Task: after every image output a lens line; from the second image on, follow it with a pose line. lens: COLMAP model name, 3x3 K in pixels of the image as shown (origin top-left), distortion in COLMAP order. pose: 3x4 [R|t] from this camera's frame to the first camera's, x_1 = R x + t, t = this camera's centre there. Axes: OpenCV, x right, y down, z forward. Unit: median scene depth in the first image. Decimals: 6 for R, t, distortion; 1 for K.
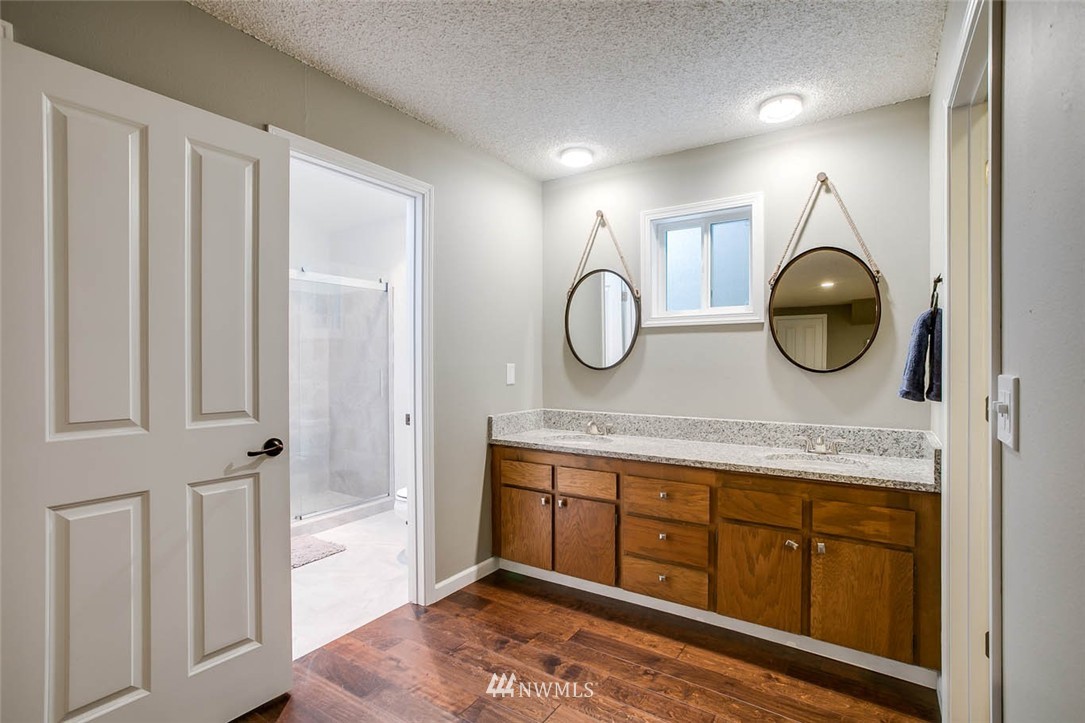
lens RADIAL K [[523.0, 0, 541.7], [0, 523.0, 360.2], [0, 0, 1]] dist [-0.040295, 0.015010]
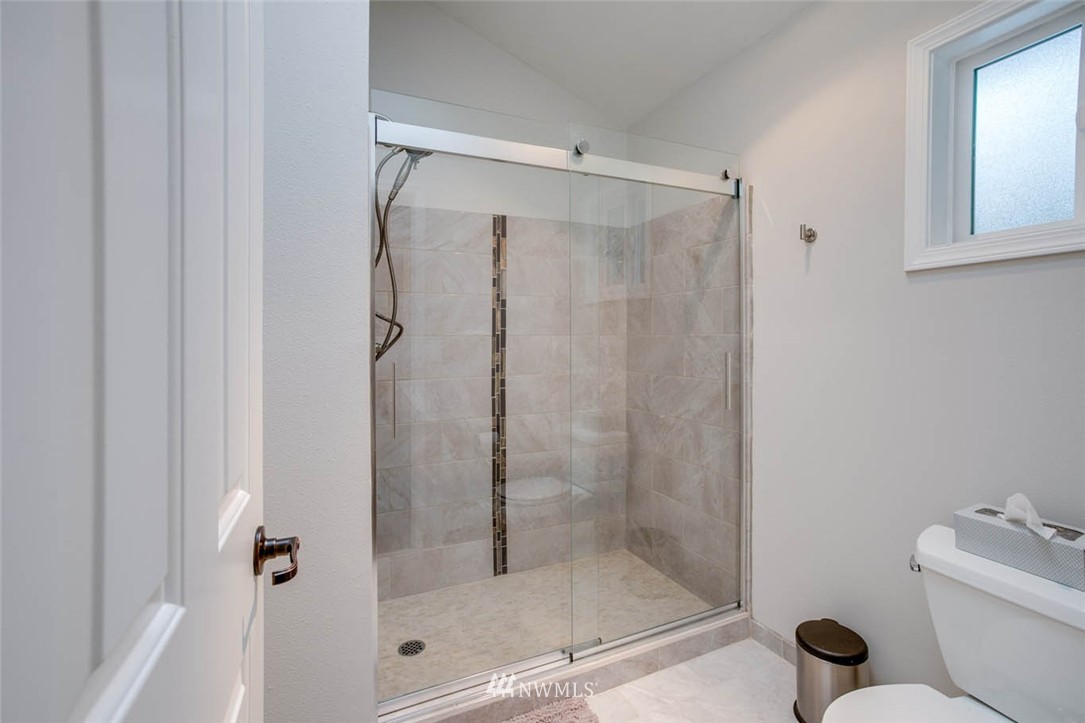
lens RADIAL K [[465.4, 0, 546.0], [0, 465.4, 339.2], [0, 0, 1]] dist [0.002371, 0.000071]
pose [[0.850040, 0.005160, -0.526692, -0.166335], [-0.002841, 0.999982, 0.005211, 0.002138], [0.526710, -0.002933, 0.850040, 0.399565]]
